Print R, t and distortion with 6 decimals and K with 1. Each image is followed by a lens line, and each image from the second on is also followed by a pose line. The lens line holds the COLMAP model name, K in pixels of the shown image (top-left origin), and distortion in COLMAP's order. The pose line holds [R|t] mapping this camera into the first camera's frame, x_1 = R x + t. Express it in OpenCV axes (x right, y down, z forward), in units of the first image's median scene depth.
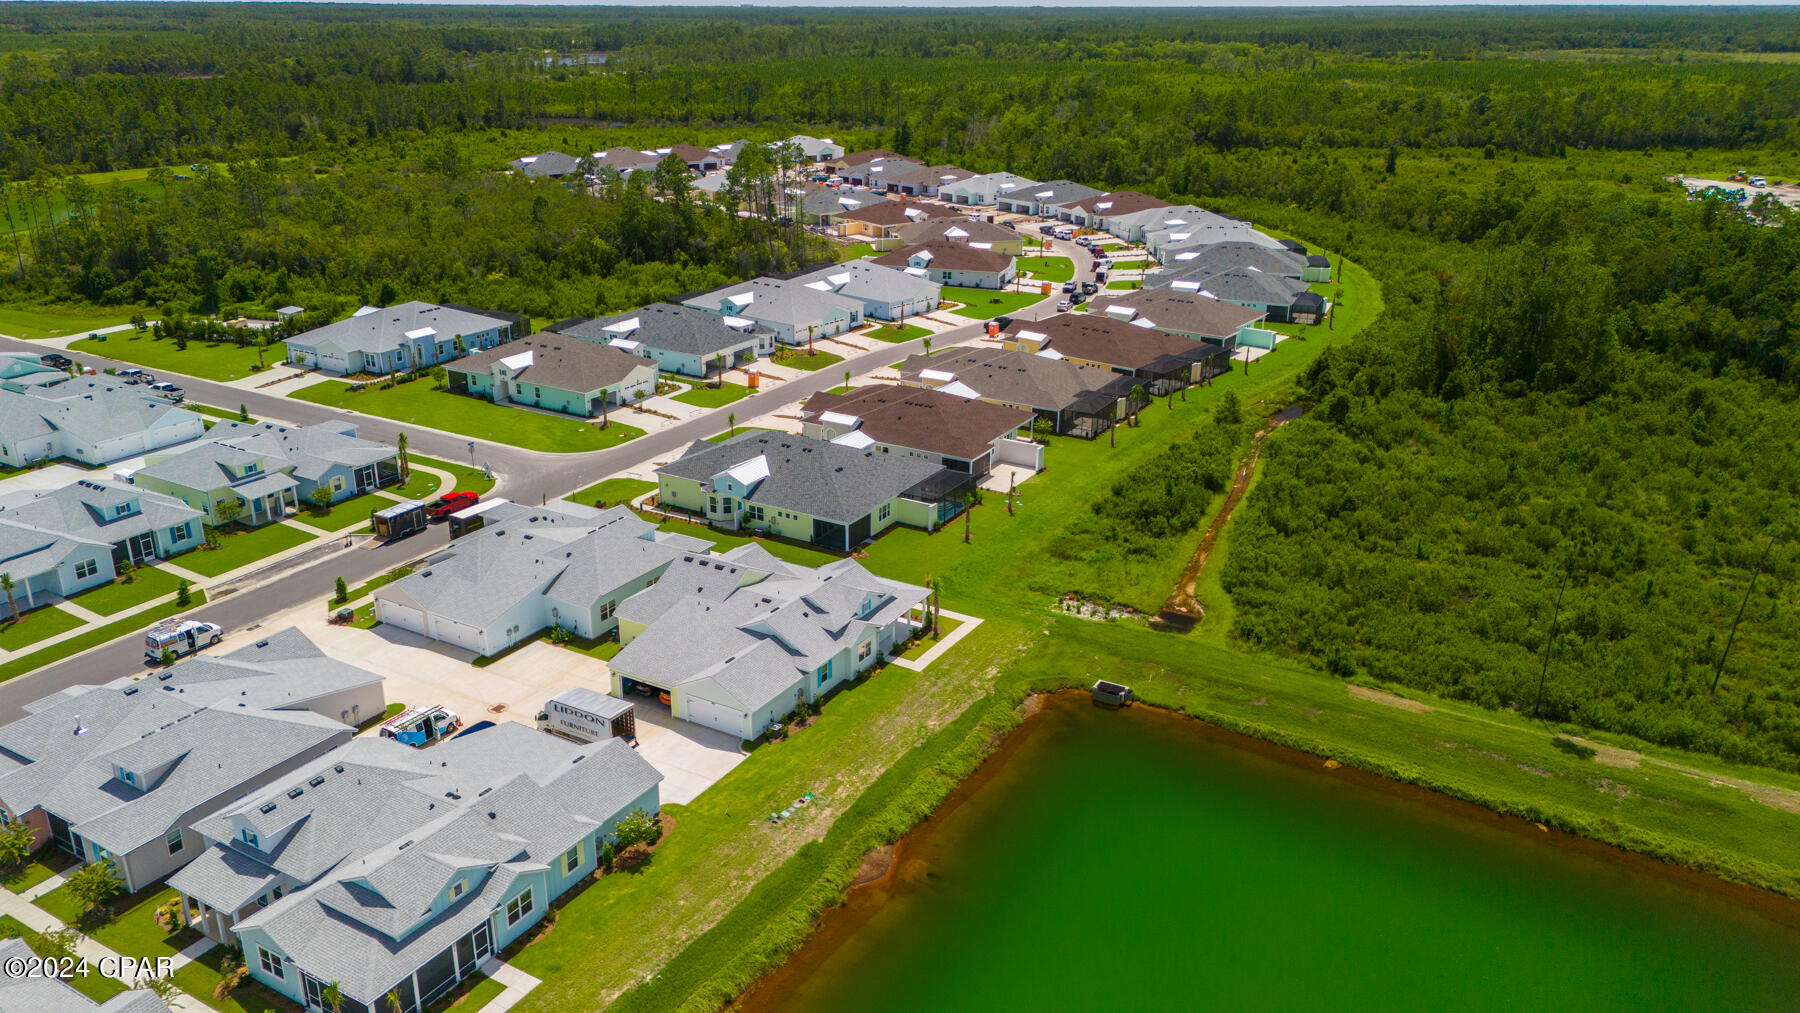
lens RADIAL K [[1329.1, 0, 900.0], [0, 1329.1, 506.5], [0, 0, 1]] dist [0.097321, -0.124088]
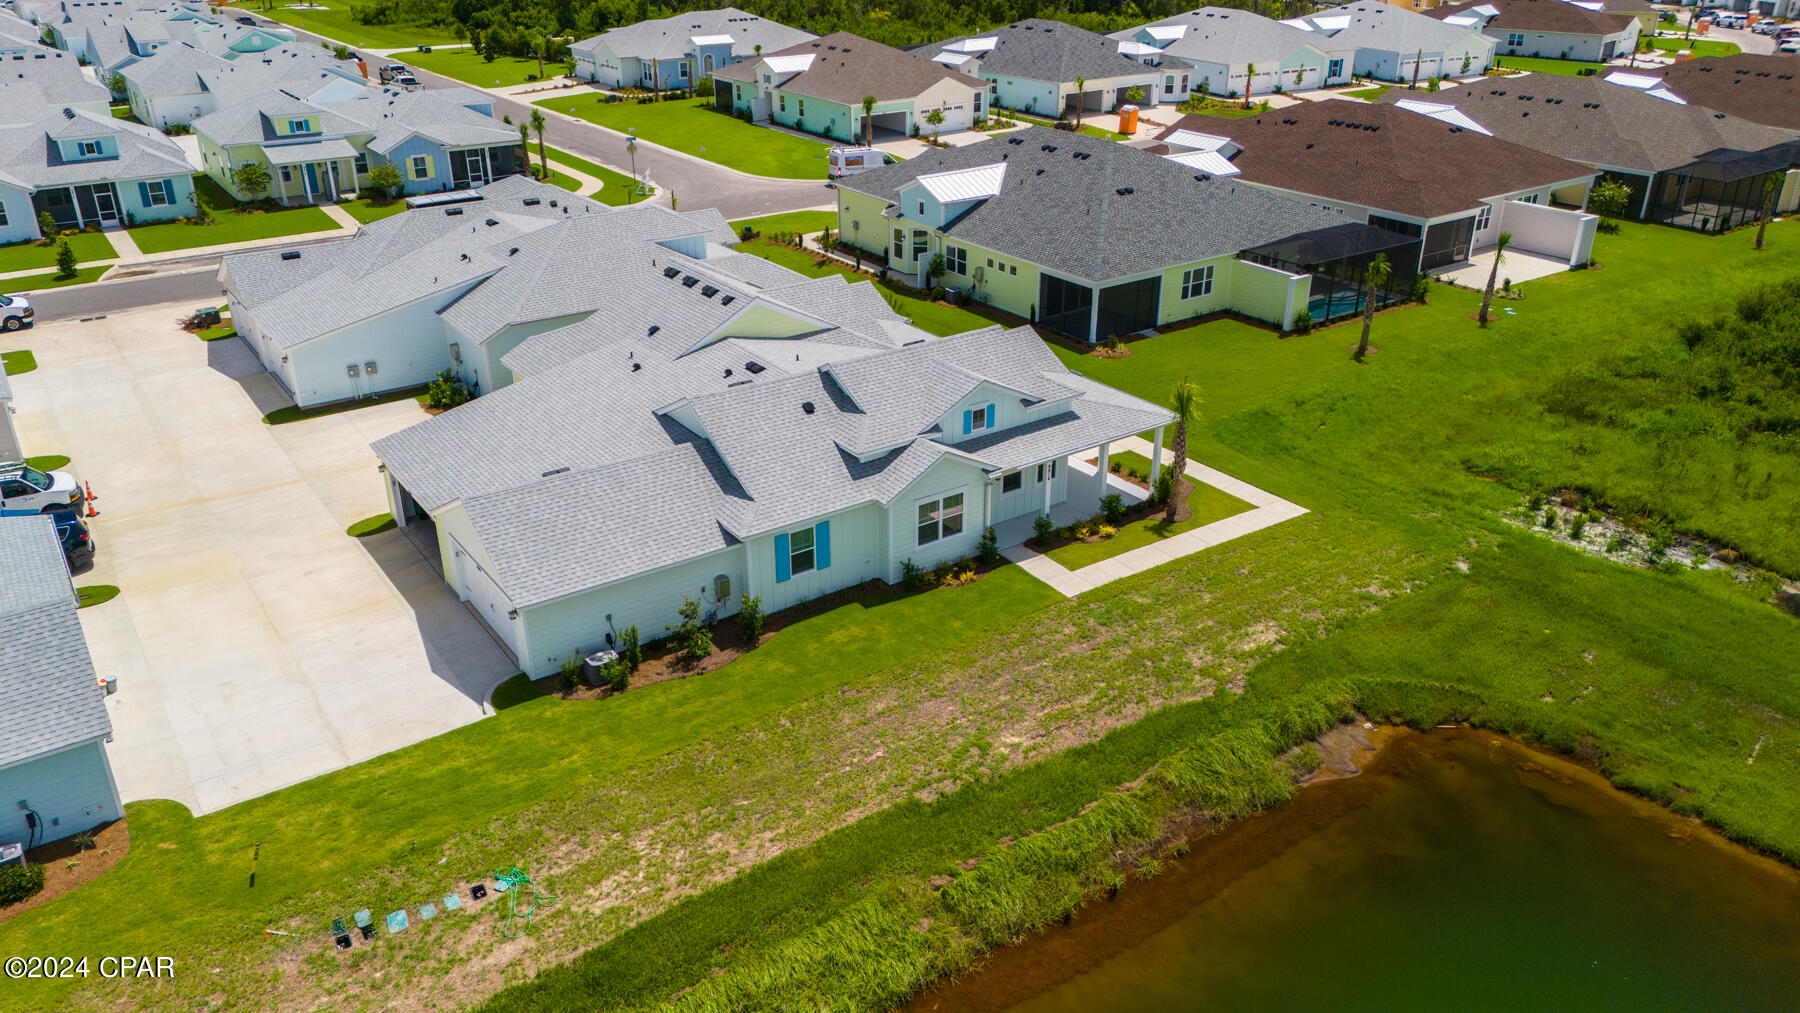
lens RADIAL K [[1329.1, 0, 900.0], [0, 1329.1, 506.5], [0, 0, 1]] dist [0.097321, -0.124088]
pose [[0.911534, 0.168202, -0.375252, 0.091194], [-0.139881, 0.984932, 0.101696, 0.052839], [0.386703, -0.040209, 0.921327, 0.505427]]
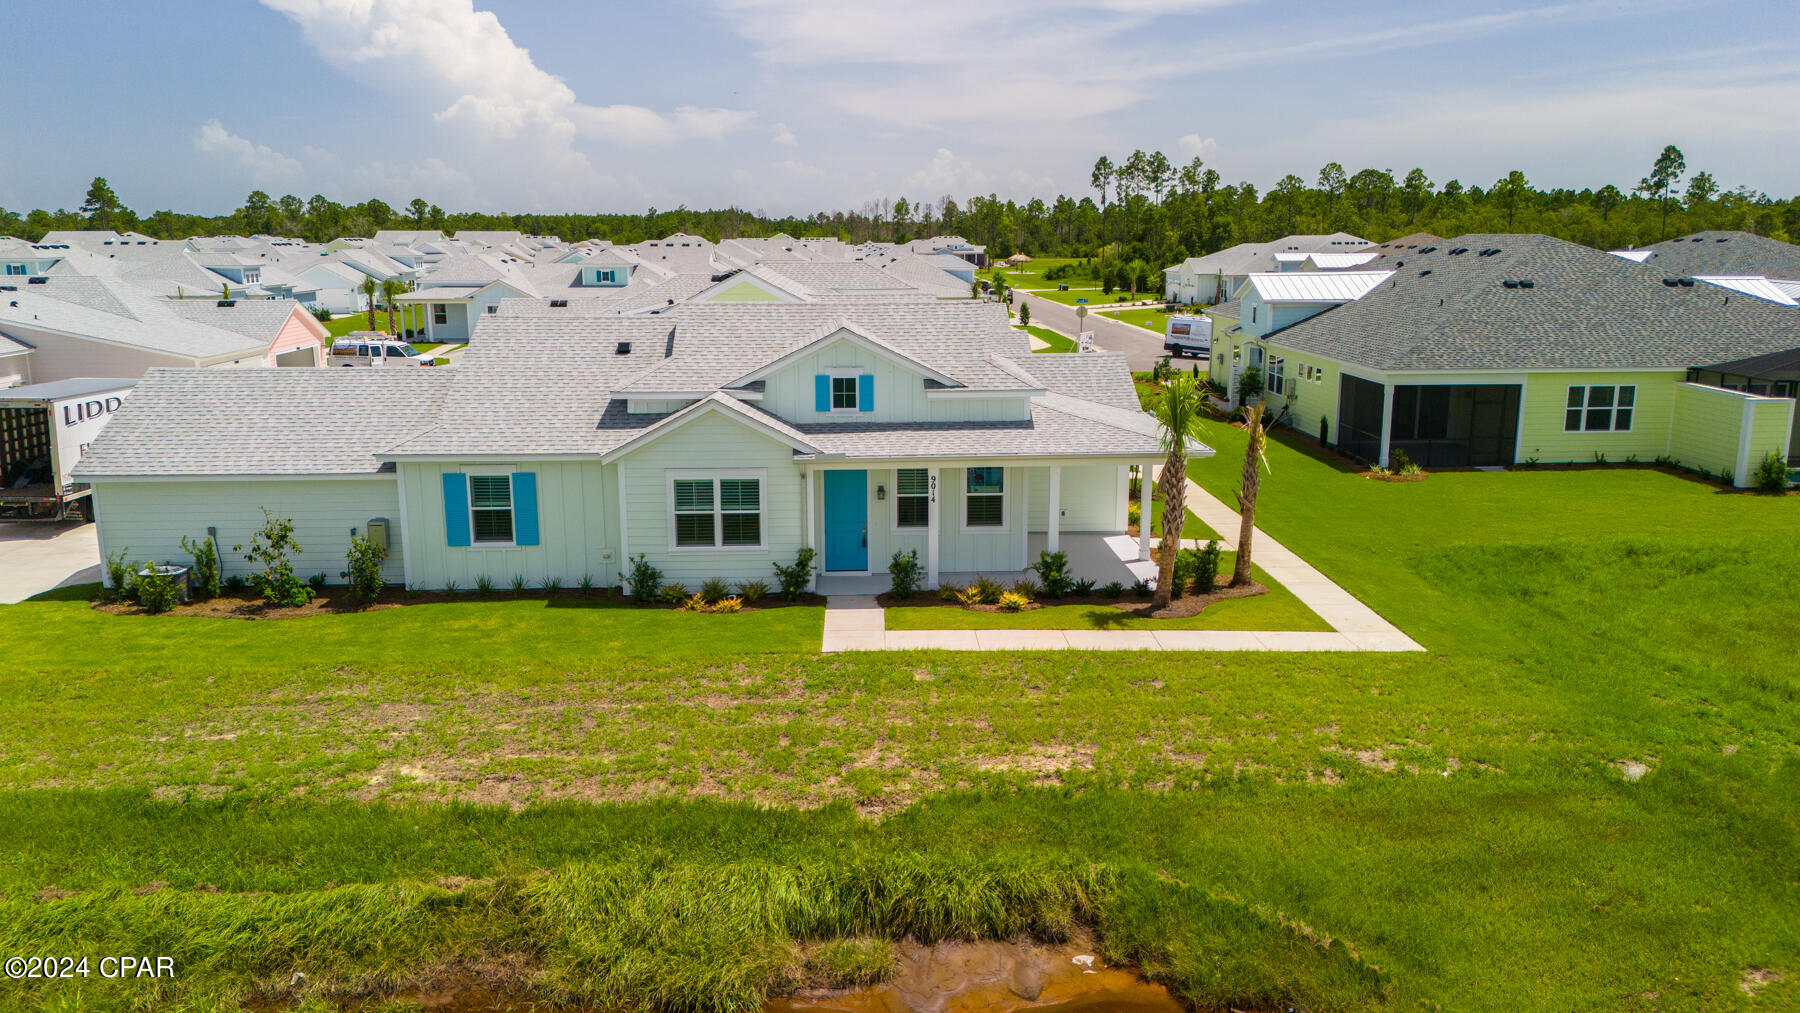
lens RADIAL K [[1329.1, 0, 900.0], [0, 1329.1, 506.5], [0, 0, 1]] dist [0.097321, -0.124088]
pose [[0.541551, 0.165063, -0.824304, 0.171694], [-0.294636, 0.955607, -0.002214, 0.078473], [0.787345, 0.244069, 0.566144, 0.710828]]
